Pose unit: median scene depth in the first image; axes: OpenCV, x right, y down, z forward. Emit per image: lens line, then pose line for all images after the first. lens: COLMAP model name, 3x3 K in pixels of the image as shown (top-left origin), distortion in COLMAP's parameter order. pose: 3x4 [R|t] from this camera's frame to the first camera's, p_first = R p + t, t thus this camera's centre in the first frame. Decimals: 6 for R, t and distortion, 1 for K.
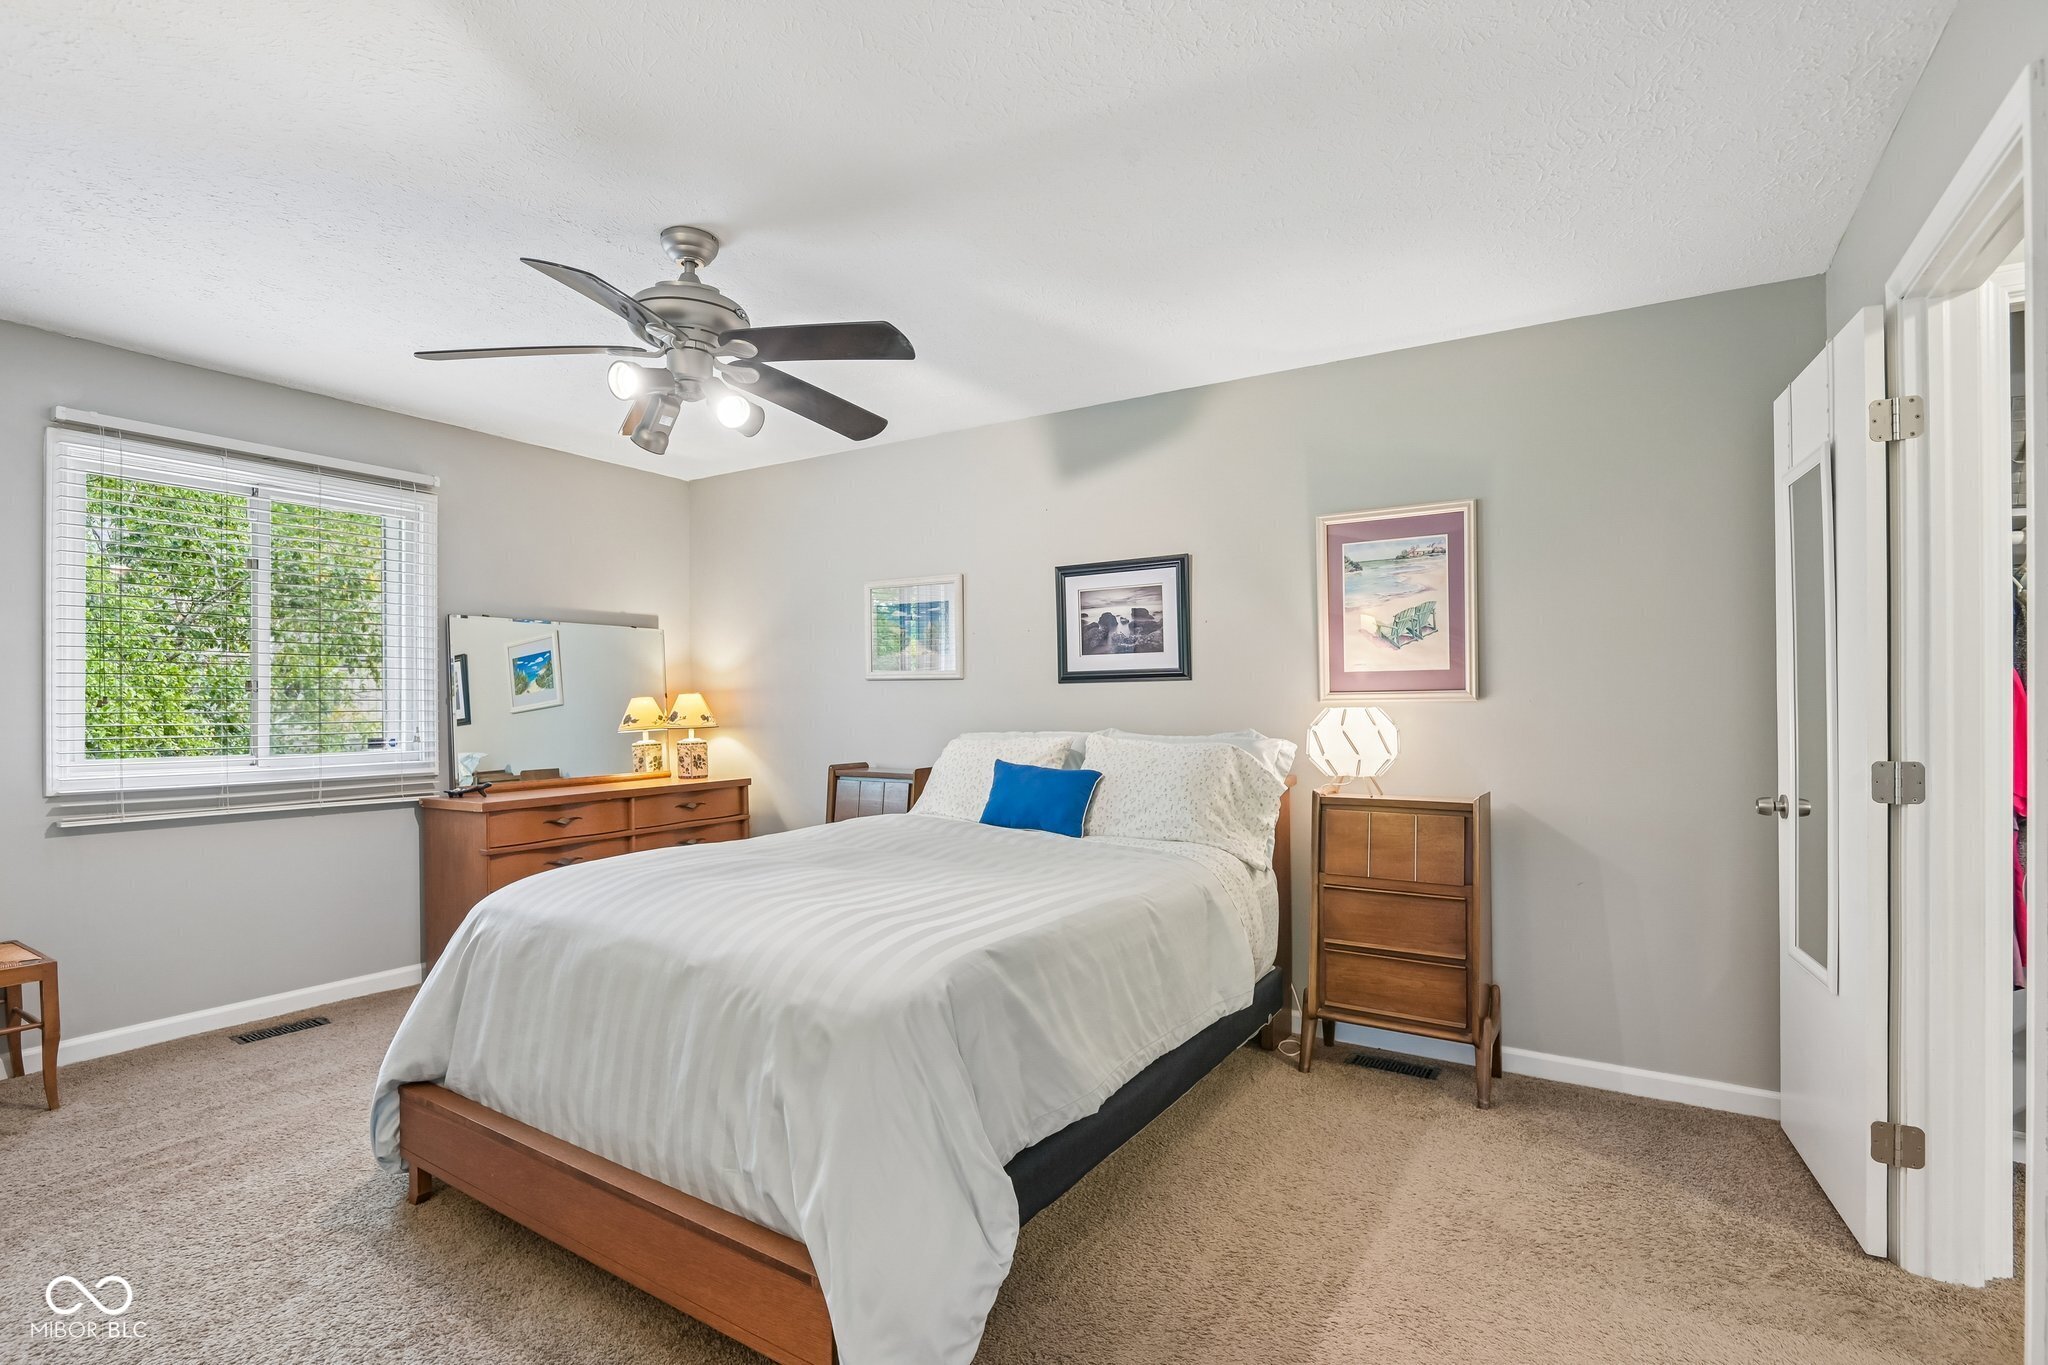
lens RADIAL K [[963.3, 0, 1017.6], [0, 963.3, 685.2], [0, 0, 1]] dist [0.001870, -0.007135]
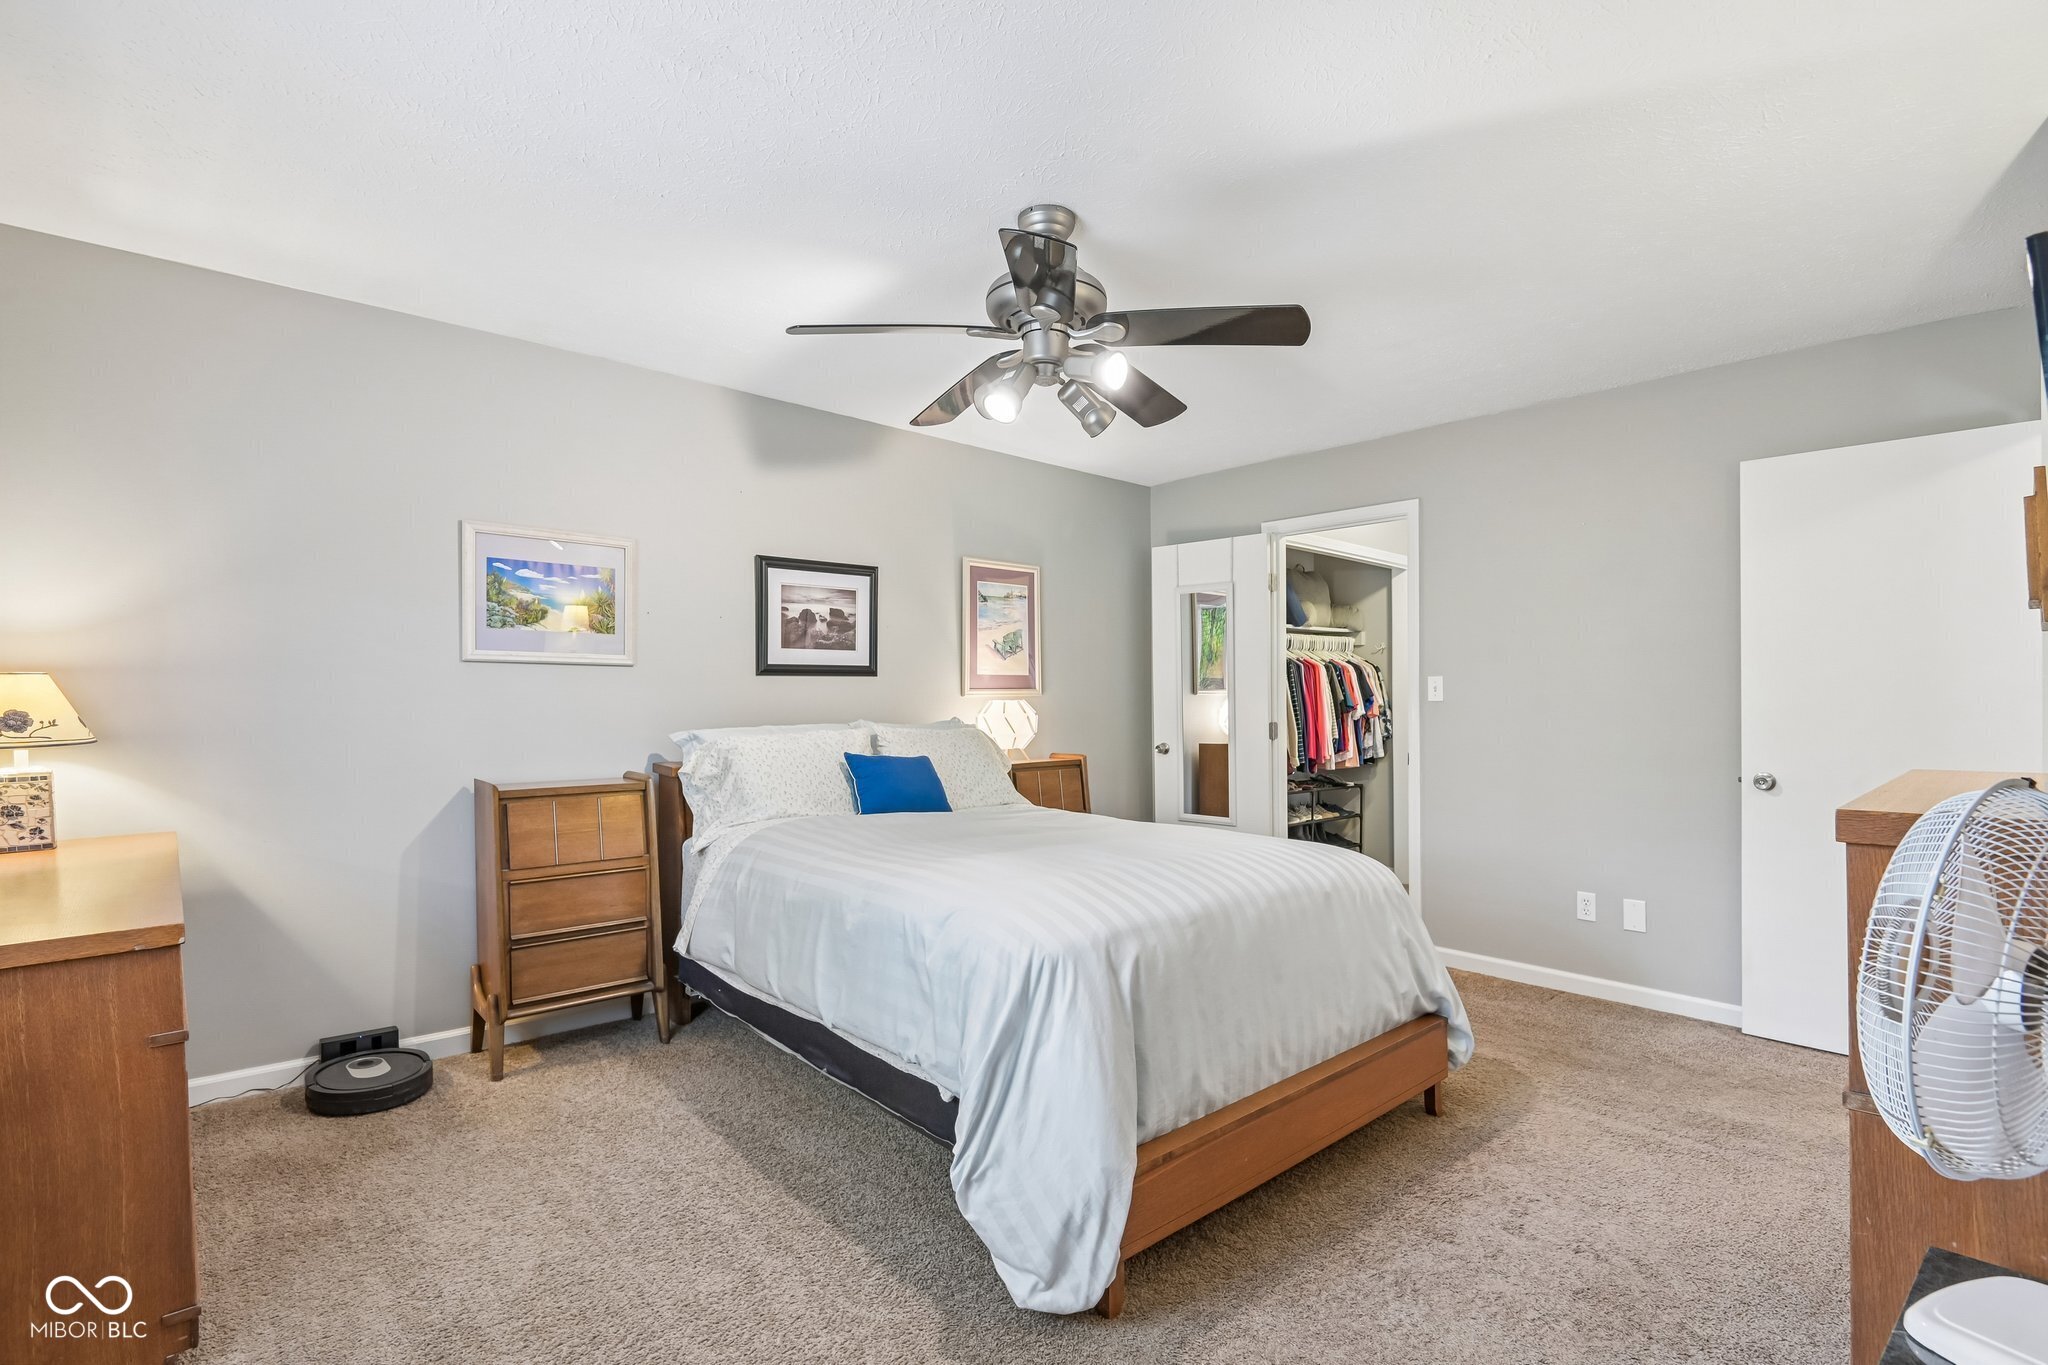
lens RADIAL K [[931.8, 0, 1015.2], [0, 931.8, 707.6], [0, 0, 1]] dist [-0.001956, -0.009614]
pose [[0.283372, -0.011347, 0.958943, -0.959915], [-0.025659, 0.999482, 0.019409, 0.006719], [-0.958667, -0.030106, 0.282934, 0.590726]]
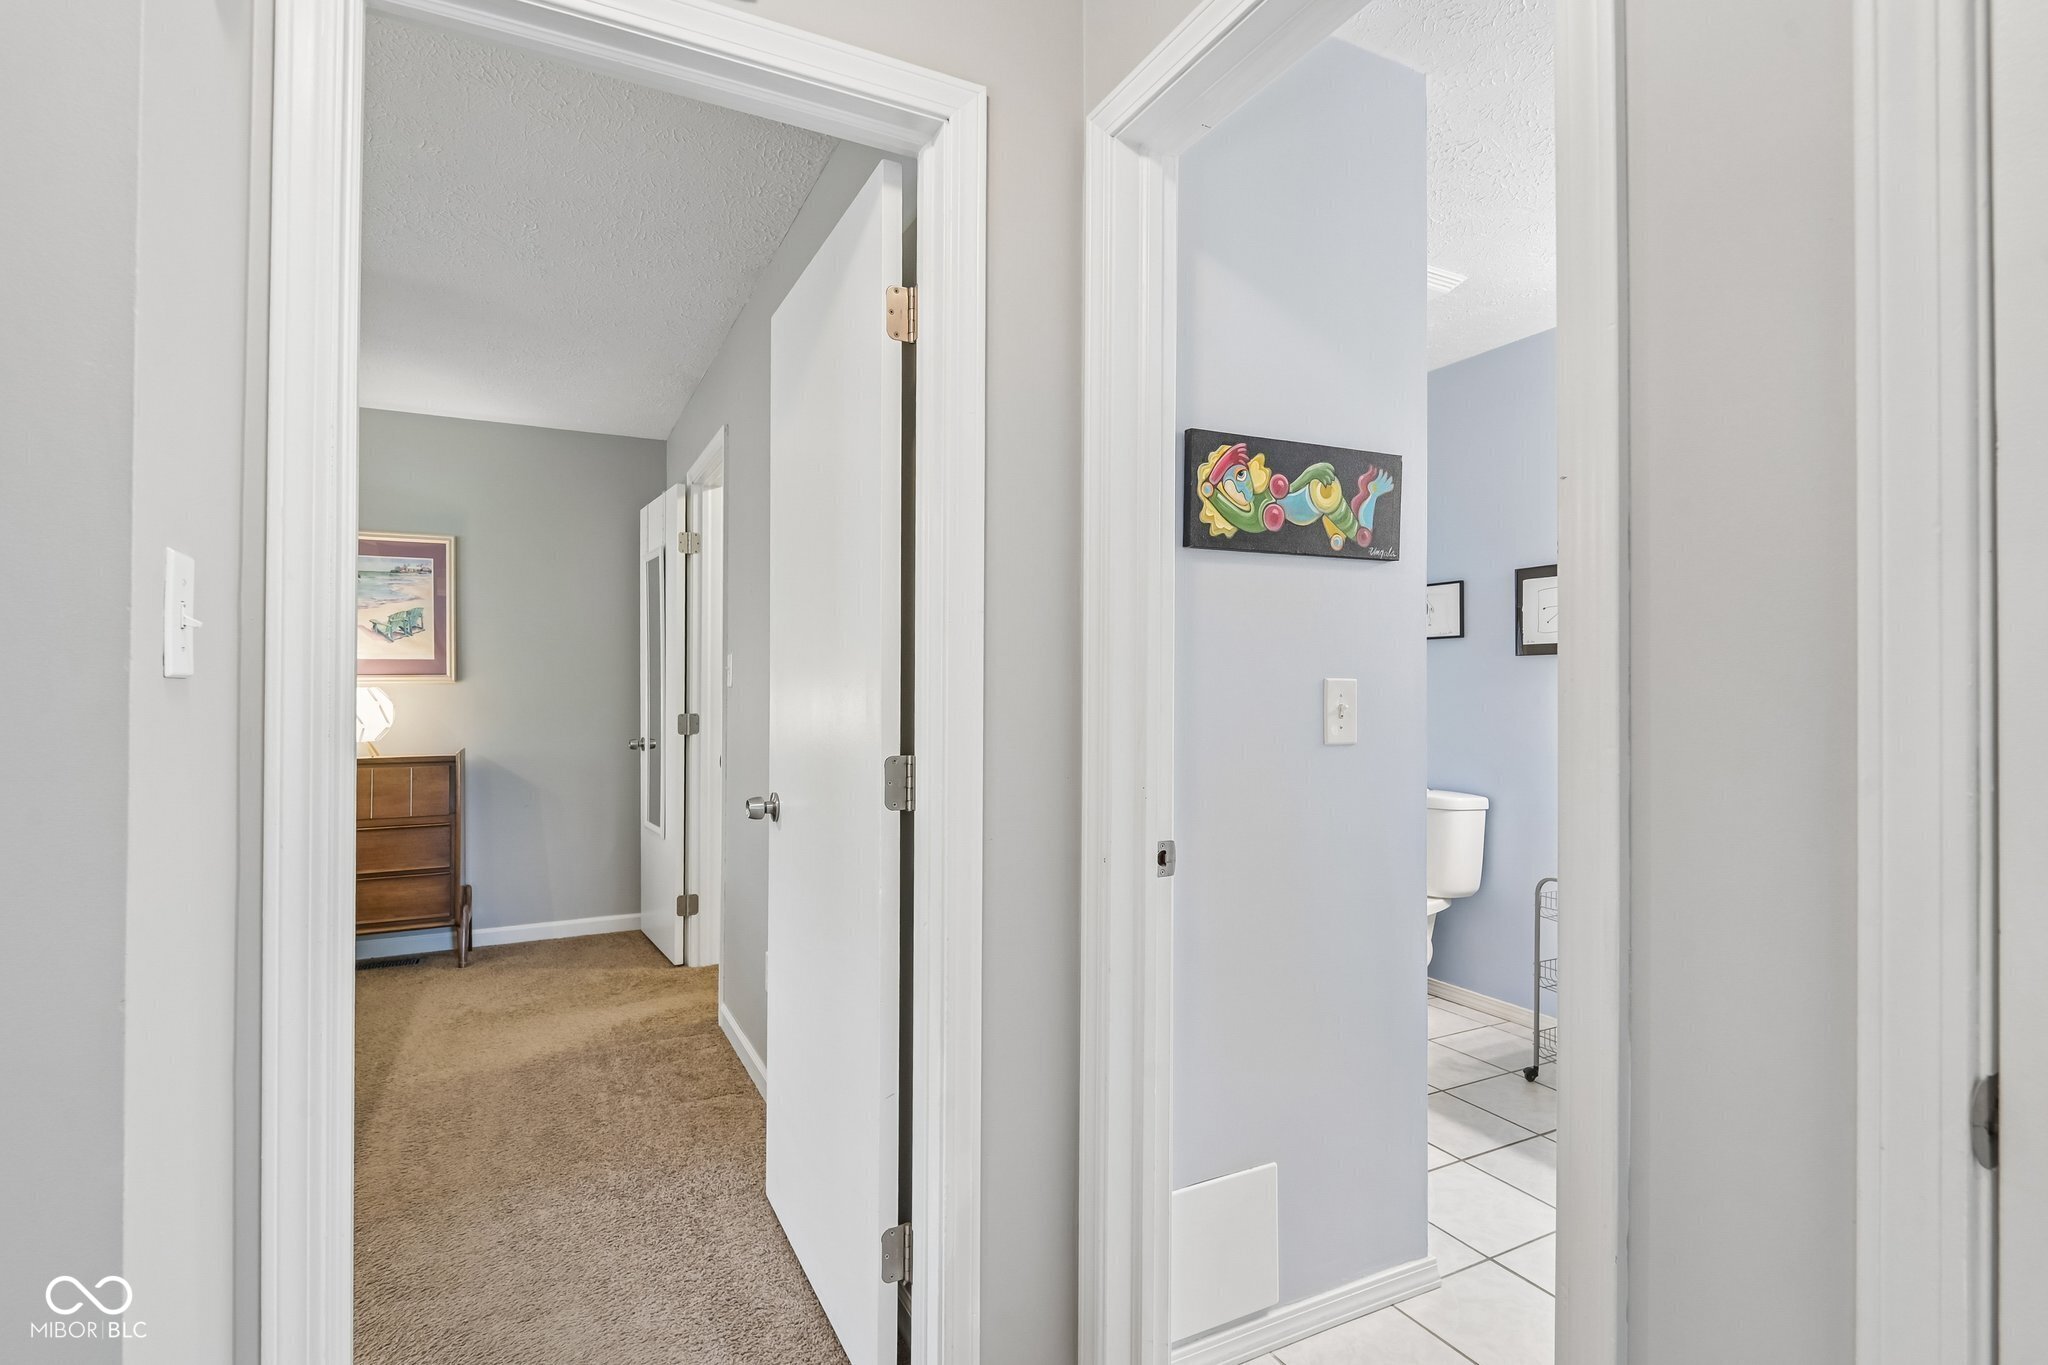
lens RADIAL K [[963.3, 0, 1017.6], [0, 963.3, 685.2], [0, 0, 1]] dist [0.001870, -0.007135]
pose [[0.516902, -0.003686, 0.856037, -0.278518], [-0.015455, 0.999788, 0.013637, -0.011083], [-0.855905, -0.020279, 0.516735, -0.388220]]
